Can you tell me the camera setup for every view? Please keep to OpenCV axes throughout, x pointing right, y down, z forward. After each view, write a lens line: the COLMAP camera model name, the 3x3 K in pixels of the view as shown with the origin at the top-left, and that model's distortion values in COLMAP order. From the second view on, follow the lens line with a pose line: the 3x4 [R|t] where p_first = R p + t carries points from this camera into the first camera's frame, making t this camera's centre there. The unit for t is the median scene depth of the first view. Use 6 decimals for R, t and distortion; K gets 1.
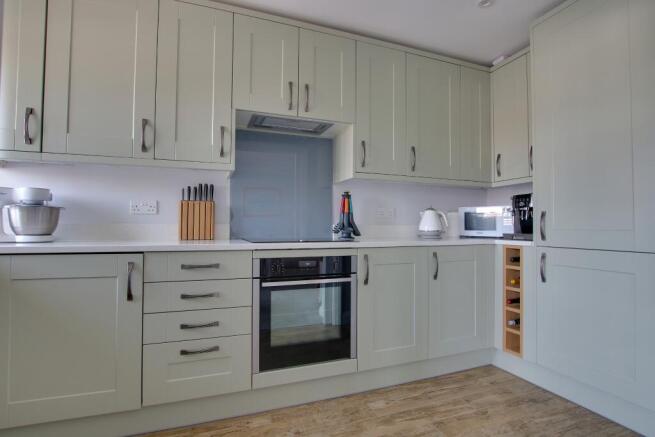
lens RADIAL K [[322.2, 0, 327.5], [0, 322.2, 218.5], [0, 0, 1]] dist [-0.029189, 0.001245]
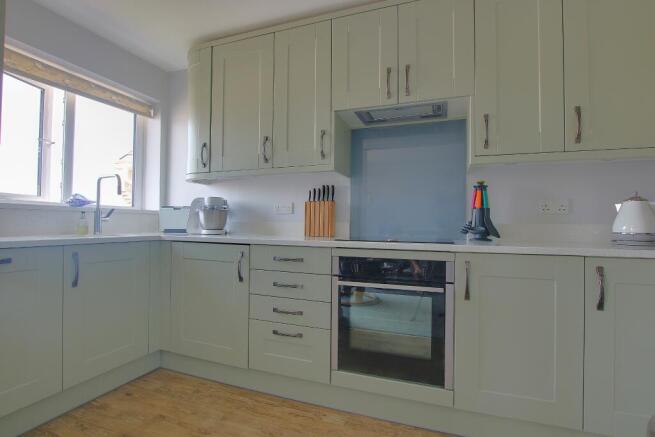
lens RADIAL K [[322.2, 0, 327.5], [0, 322.2, 218.5], [0, 0, 1]] dist [-0.029189, 0.001245]
pose [[0.750564, -0.007625, -0.660754, 0.374772], [0.008053, 0.999965, -0.002392, 0.008261], [0.660749, -0.003526, 0.750599, 0.200608]]
